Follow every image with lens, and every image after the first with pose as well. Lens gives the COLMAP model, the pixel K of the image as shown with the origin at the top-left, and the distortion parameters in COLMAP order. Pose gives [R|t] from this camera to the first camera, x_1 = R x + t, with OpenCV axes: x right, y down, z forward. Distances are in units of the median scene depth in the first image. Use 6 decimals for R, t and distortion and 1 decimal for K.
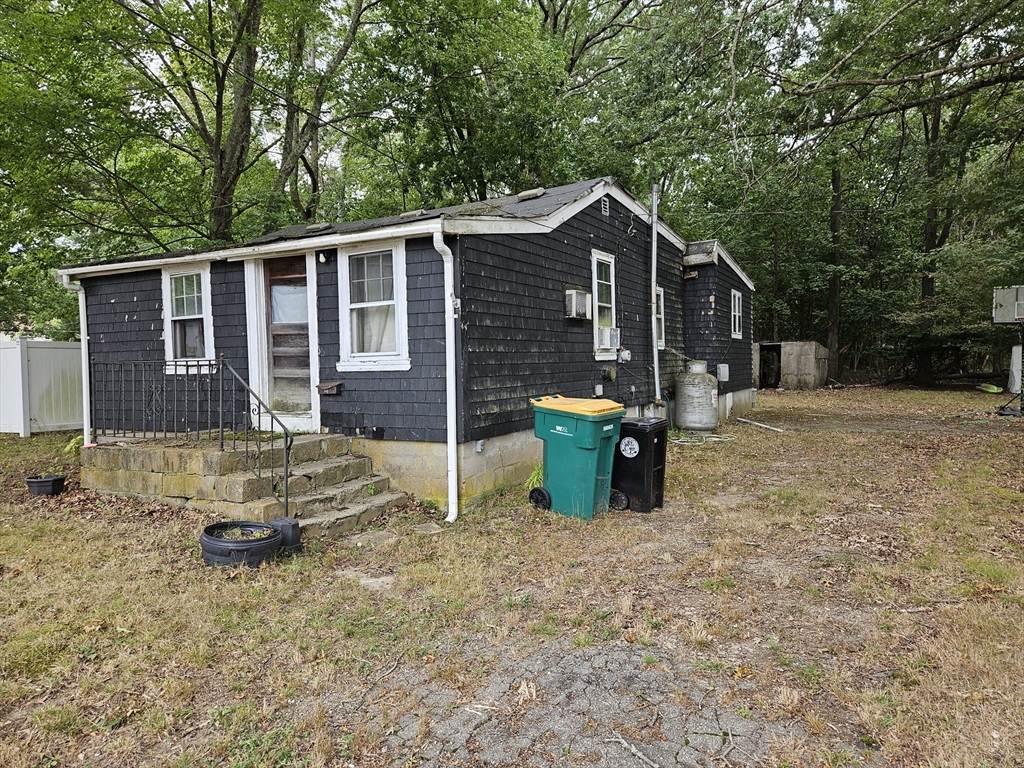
lens RADIAL K [[689.1, 0, 508.6], [0, 689.1, 380.1], [0, 0, 1]] dist [0.055921, -0.002584]
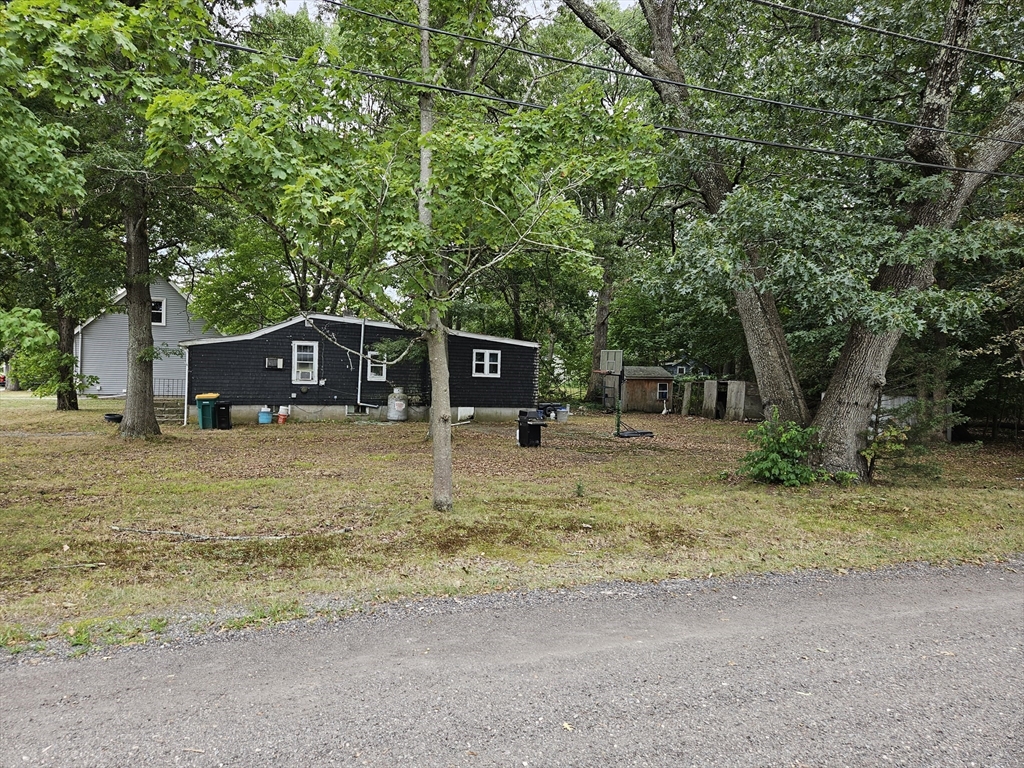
lens RADIAL K [[689.1, 0, 511.7], [0, 689.1, 383.4], [0, 0, 1]] dist [0.055921, -0.002584]
pose [[0.769866, 0.043826, -0.636699, 2.838524], [-0.056522, 0.998401, 0.000380, -0.091559], [0.635697, 0.035695, 0.771113, -0.567912]]
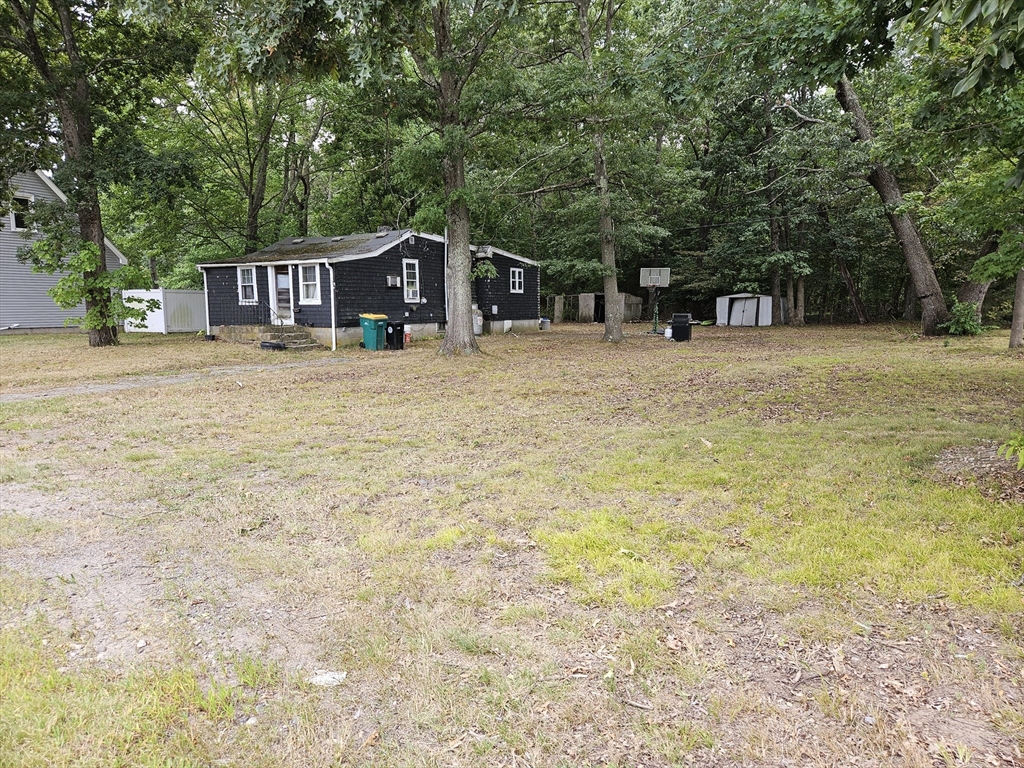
lens RADIAL K [[689.1, 0, 520.2], [0, 689.1, 385.1], [0, 0, 1]] dist [0.055921, -0.002584]
pose [[0.999903, 0.013642, -0.002841, 0.665220], [-0.013331, 0.995865, 0.089857, 0.047457], [0.004055, -0.089810, 0.995951, -1.861197]]
